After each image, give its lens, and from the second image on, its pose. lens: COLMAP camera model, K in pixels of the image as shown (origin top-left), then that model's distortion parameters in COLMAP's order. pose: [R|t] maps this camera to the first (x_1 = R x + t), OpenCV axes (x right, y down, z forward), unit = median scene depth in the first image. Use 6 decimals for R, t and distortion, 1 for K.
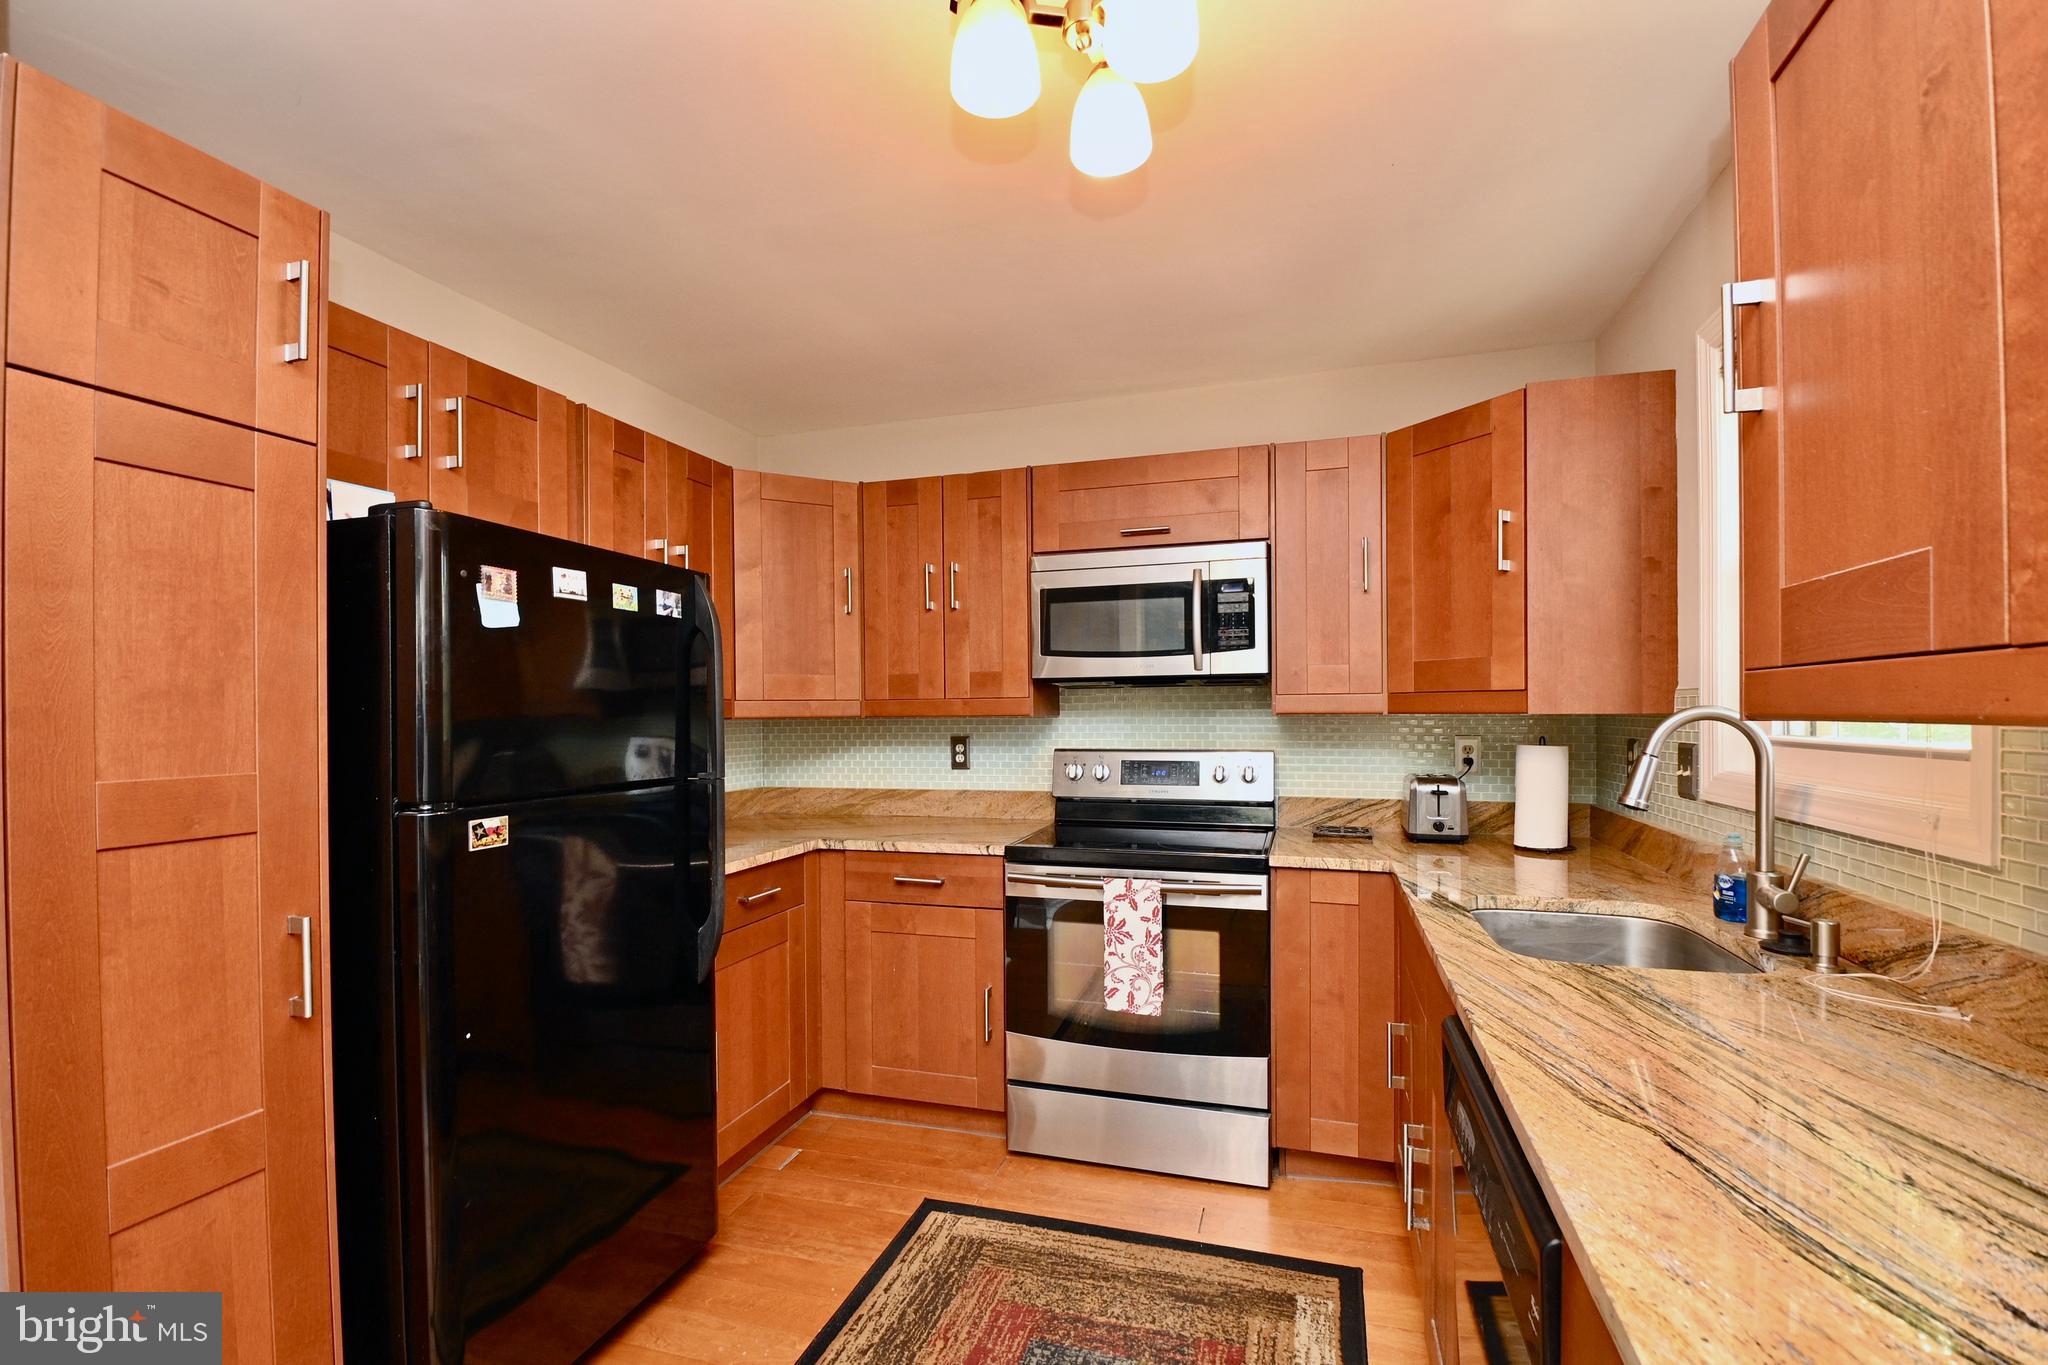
lens RADIAL K [[904.3, 0, 1033.7], [0, 904.3, 710.7], [0, 0, 1]] dist [0.018267, -0.021517]
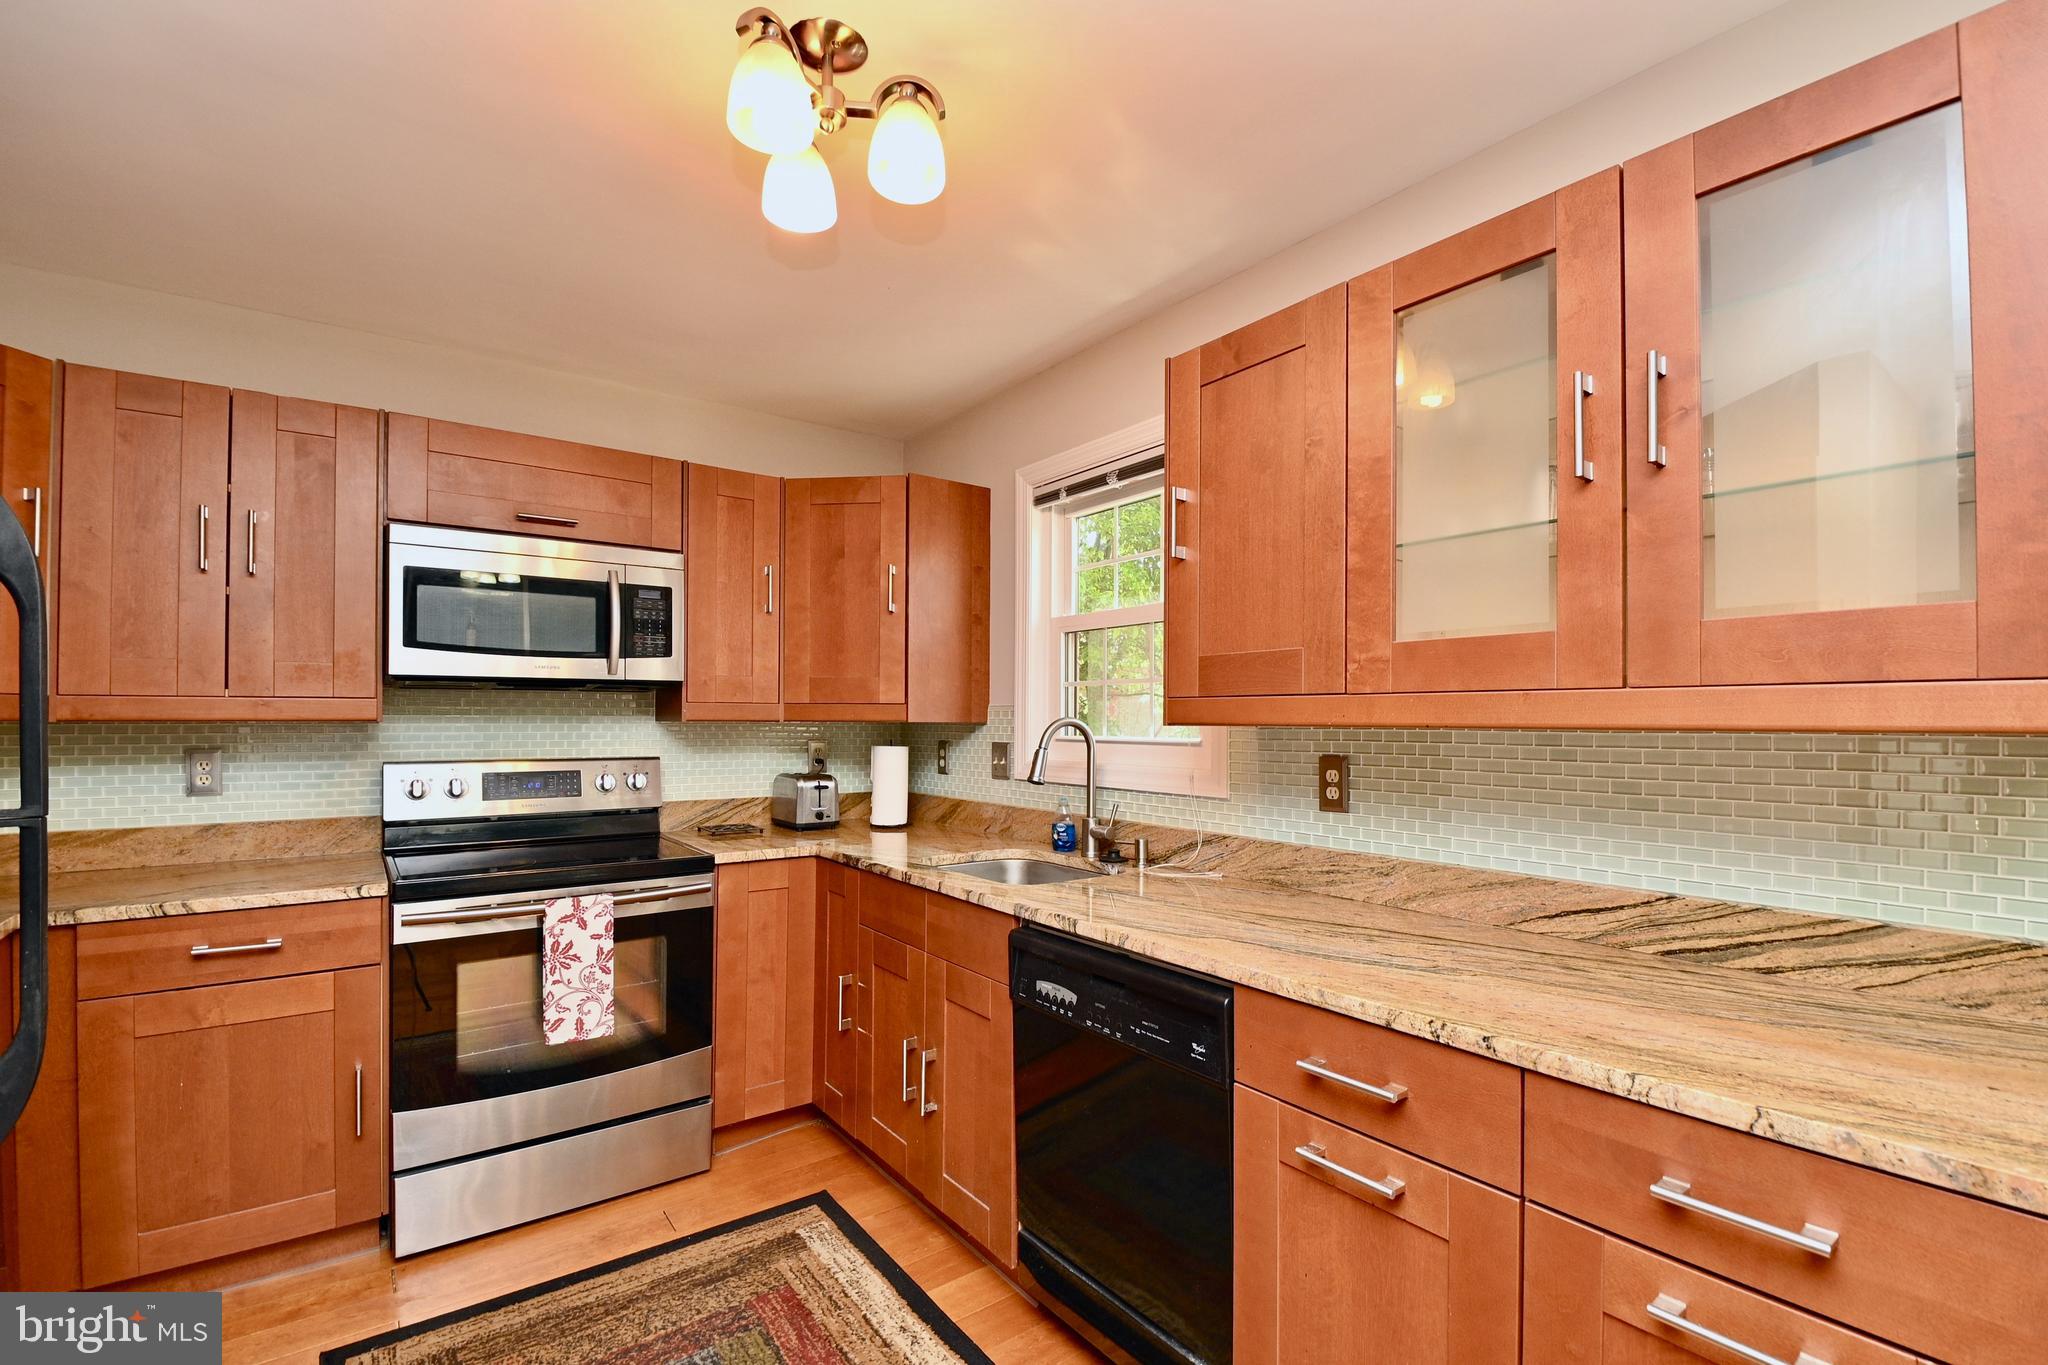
lens RADIAL K [[909.0, 0, 1043.1], [0, 909.0, 708.7], [0, 0, 1]] dist [0.016859, -0.023588]
pose [[0.578991, 0.018242, 0.815130, -0.453159], [-0.007862, 0.999828, -0.016791, 0.005152], [-0.815296, 0.003314, 0.579034, 0.078147]]
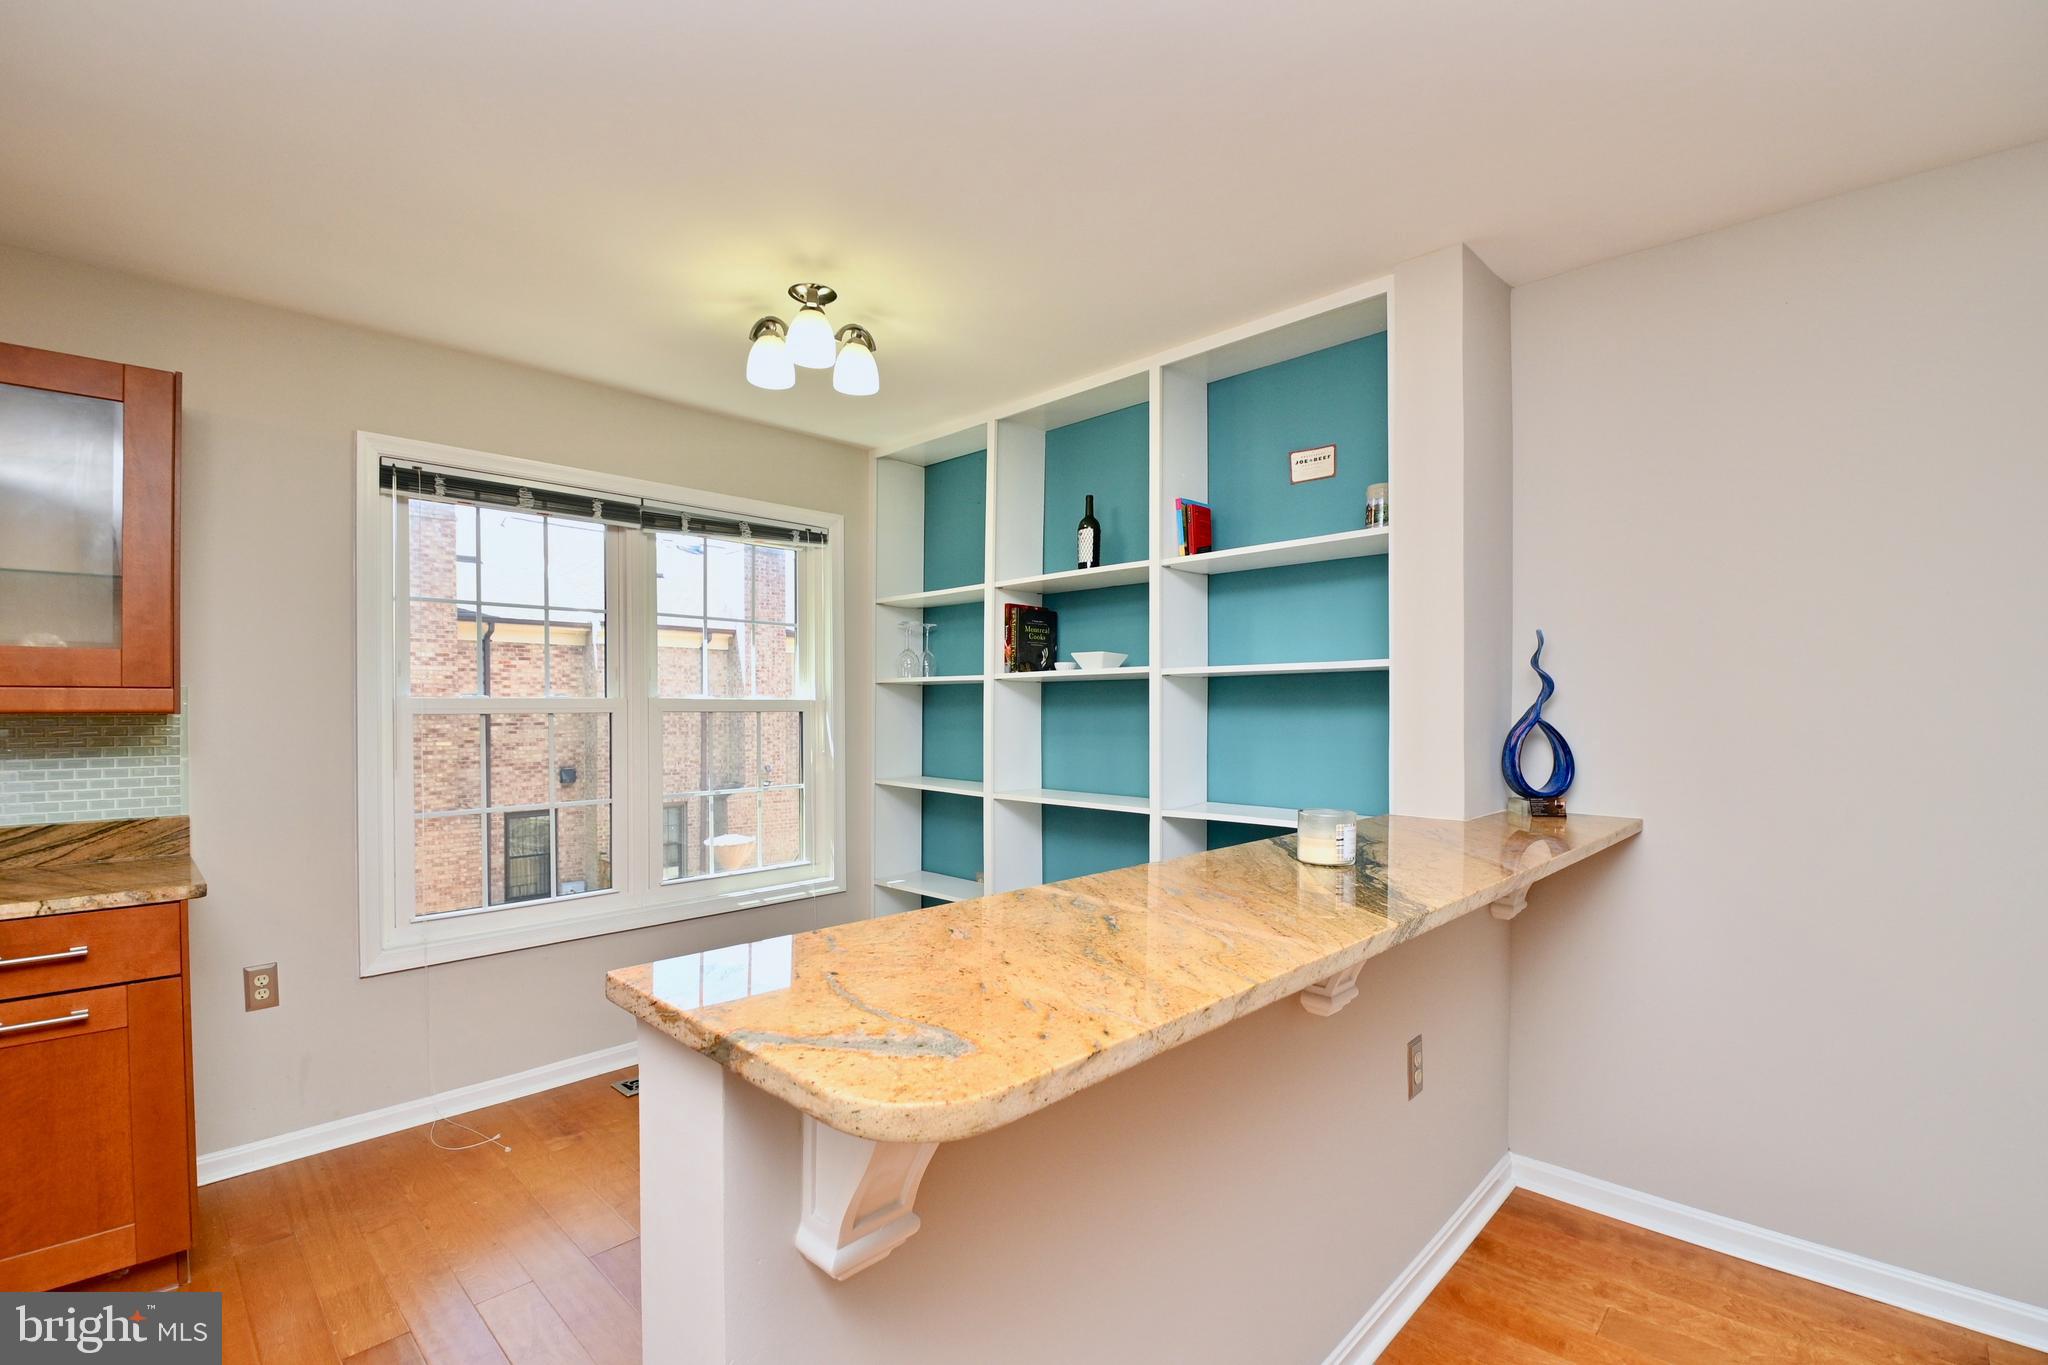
lens RADIAL K [[863.7, 0, 1019.8], [0, 863.7, 711.7], [0, 0, 1]] dist [-0.036257, -0.000289]
pose [[-0.898991, 0.010664, 0.437838, -1.089195], [0.012527, 0.999921, 0.001367, 0.015638], [-0.437789, 0.006714, -0.899053, 0.342319]]
